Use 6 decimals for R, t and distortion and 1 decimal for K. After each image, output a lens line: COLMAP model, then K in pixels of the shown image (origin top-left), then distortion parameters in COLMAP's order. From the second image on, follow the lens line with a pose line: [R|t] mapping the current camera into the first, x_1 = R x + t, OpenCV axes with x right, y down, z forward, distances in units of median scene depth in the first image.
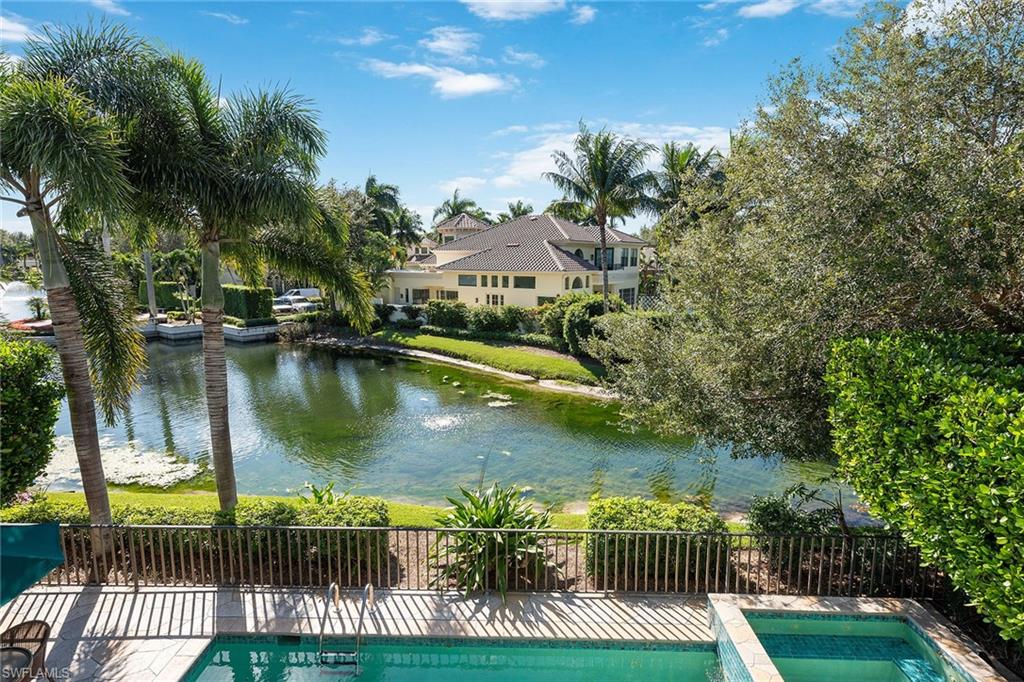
lens RADIAL K [[511.3, 0, 512.6], [0, 511.3, 345.5], [0, 0, 1]] dist [0.003613, -0.000312]
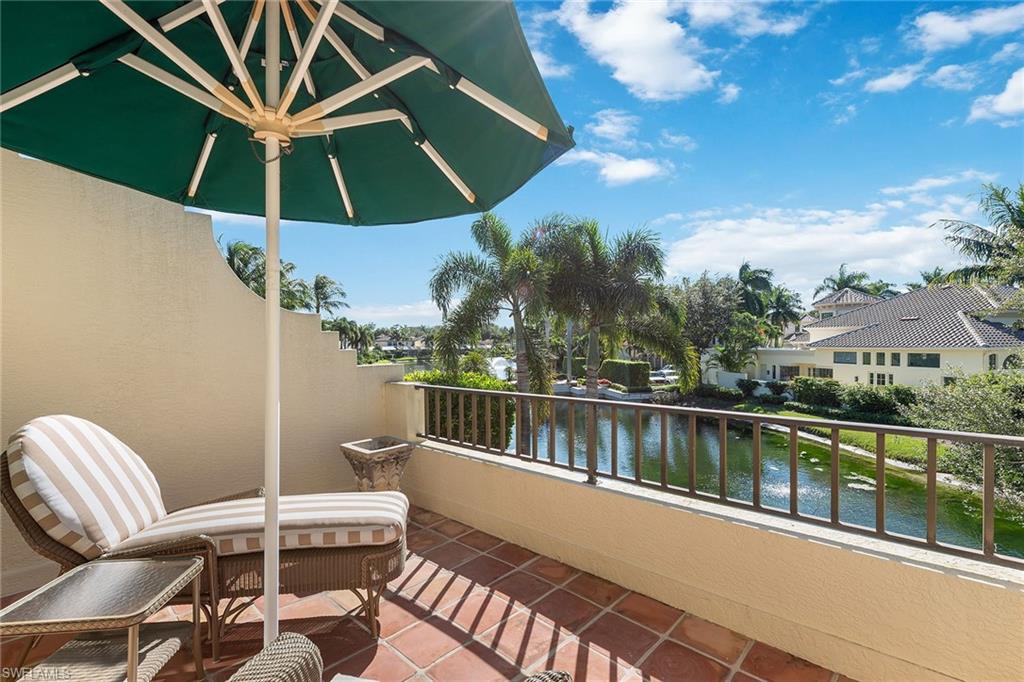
lens RADIAL K [[468.8, 0, 508.4], [0, 468.8, 356.0], [0, 0, 1]] dist [0.011879, -0.000257]
pose [[0.734249, 0.005526, -0.678858, 0.048886], [-0.095864, 0.990791, -0.095621, 0.013075], [0.672078, 0.135287, 0.728017, -0.055806]]
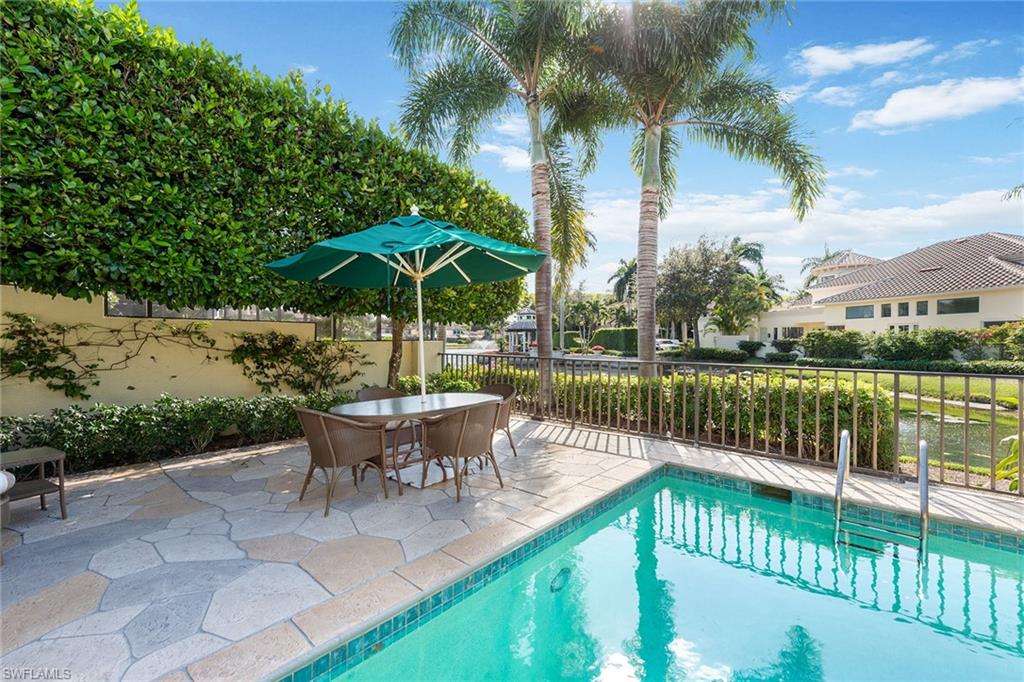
lens RADIAL K [[422.3, 0, 505.6], [0, 422.3, 344.6], [0, 0, 1]] dist [0.005493, -0.000387]
pose [[0.747269, 0.005187, -0.664502, -0.059775], [-0.111901, 0.986672, -0.118137, 0.088237], [0.655033, 0.162638, 0.737890, 0.060184]]
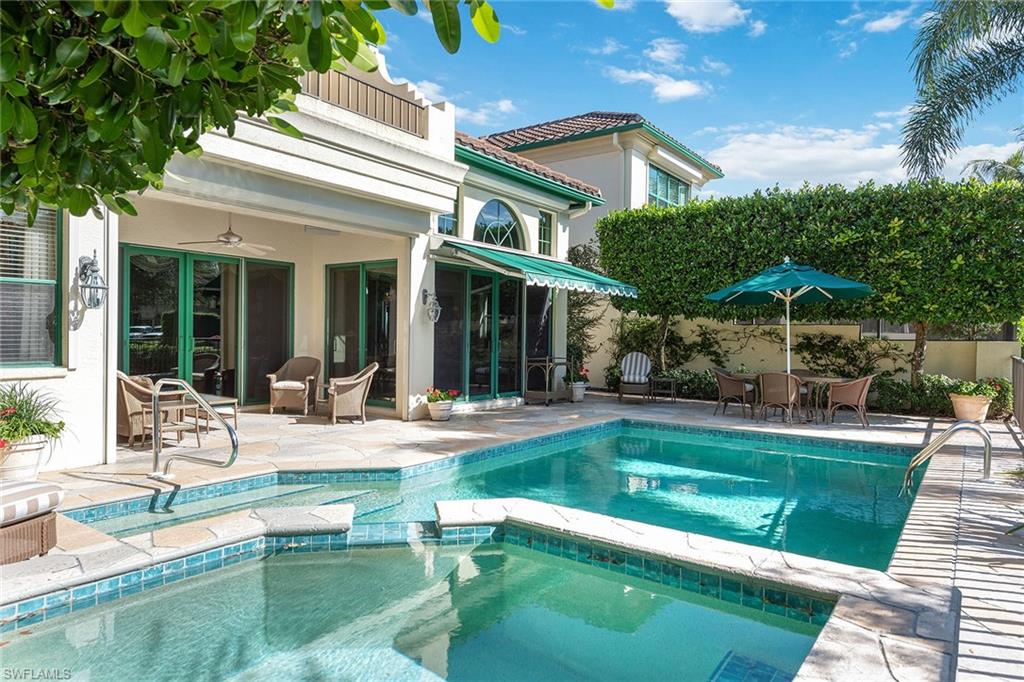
lens RADIAL K [[622.5, 0, 512.0], [0, 622.5, 341.0], [0, 0, 1]] dist [0.000958, 0.000160]
pose [[-0.577238, -0.003539, -0.816568, 0.129404], [-0.152154, 0.982944, 0.103299, 0.069127], [0.802275, 0.183872, -0.567931, 0.179303]]
